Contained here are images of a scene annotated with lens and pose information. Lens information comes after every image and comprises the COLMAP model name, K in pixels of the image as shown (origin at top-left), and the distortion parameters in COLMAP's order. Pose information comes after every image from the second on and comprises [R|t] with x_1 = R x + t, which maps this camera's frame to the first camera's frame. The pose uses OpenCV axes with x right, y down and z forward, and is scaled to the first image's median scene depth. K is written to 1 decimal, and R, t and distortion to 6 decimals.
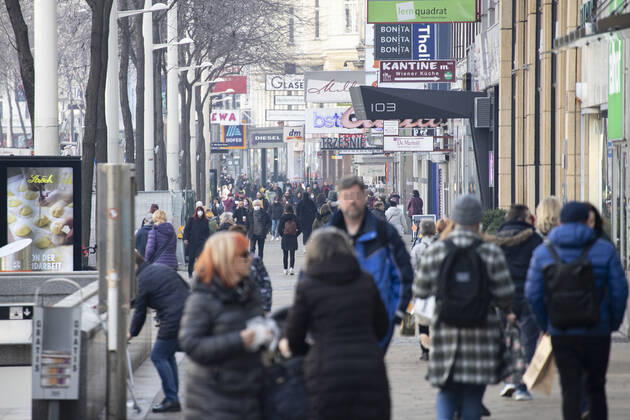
lens RADIAL K [[3796.0, 0, 315.0], [0, 3796.0, 210.0], [0, 0, 1]] dist [2.736893, 13.699409]
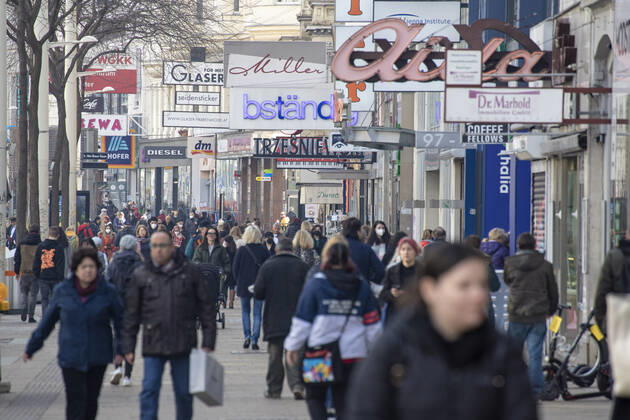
lens RADIAL K [[1897.2, 0, 315.0], [0, 1897.2, 210.0], [0, 0, 1]] dist [0.350412, -0.256146]
pose [[0.997389, 0.013318, 0.070979, -0.009591], [-0.011847, 0.999707, -0.021107, -0.000657], [-0.071239, 0.020211, 0.997254, 0.644639]]
